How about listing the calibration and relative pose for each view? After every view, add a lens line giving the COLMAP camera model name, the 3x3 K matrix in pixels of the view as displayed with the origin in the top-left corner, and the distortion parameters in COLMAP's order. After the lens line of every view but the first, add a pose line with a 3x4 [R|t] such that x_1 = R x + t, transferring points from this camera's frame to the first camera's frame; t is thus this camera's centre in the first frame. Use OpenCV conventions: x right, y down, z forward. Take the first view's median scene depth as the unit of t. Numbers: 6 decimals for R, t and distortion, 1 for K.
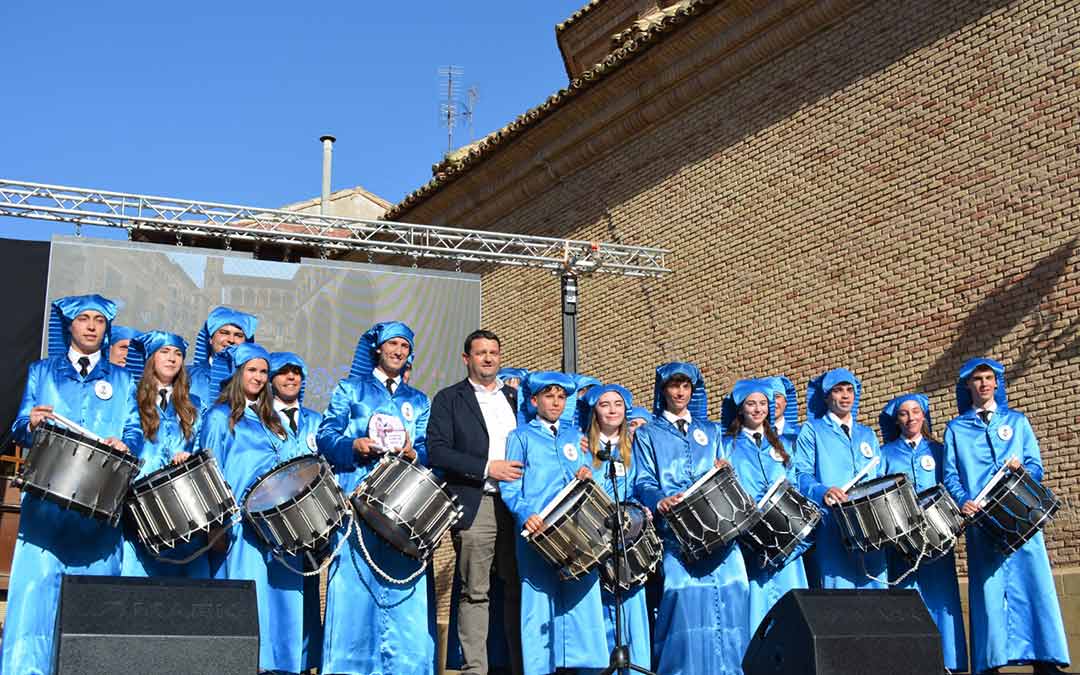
lens RADIAL K [[1262.5, 0, 540.0], [0, 1262.5, 337.5], [0, 0, 1]] dist [-0.062509, 0.024174]
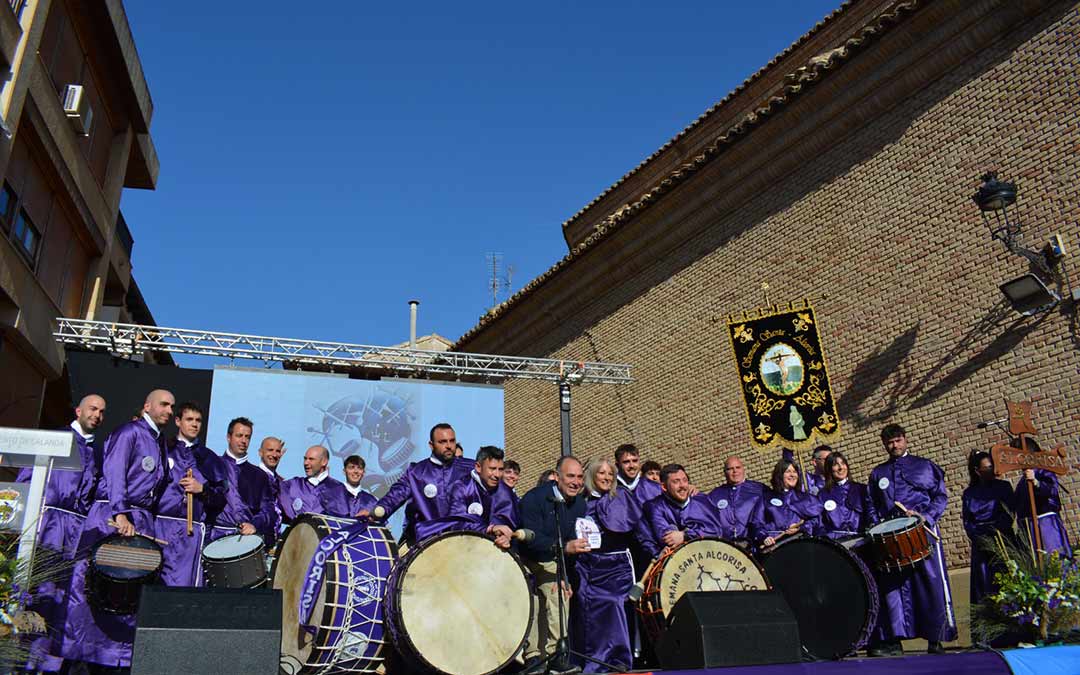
lens RADIAL K [[841.8, 0, 537.4], [0, 841.8, 337.1], [0, 0, 1]] dist [-0.097168, 0.015015]
pose [[0.998985, -0.030682, -0.032990, 0.028921], [0.026677, 0.992932, -0.115649, 0.009373], [0.036305, 0.114652, 0.992742, 0.022717]]
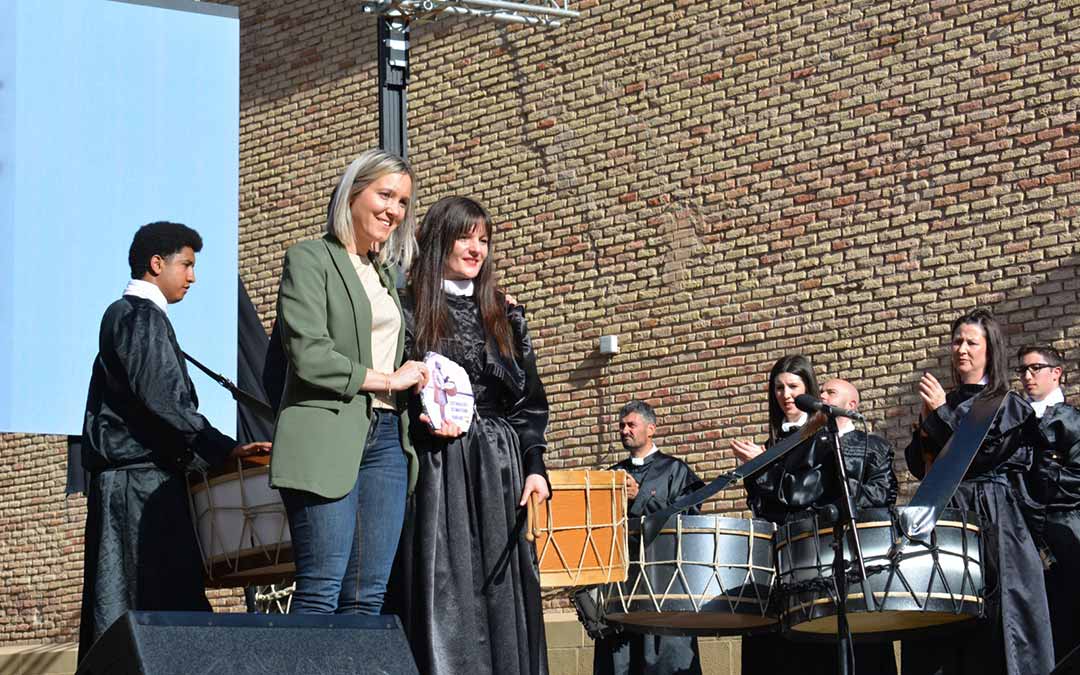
lens RADIAL K [[2449.7, 0, 540.0], [0, 2449.7, 337.5], [0, 0, 1]] dist [0.061506, 0.109727]
pose [[0.982323, 0.024307, 0.185609, -0.120105], [-0.043061, 0.994285, 0.097687, -0.019520], [-0.182174, -0.103953, 0.977756, -0.055152]]
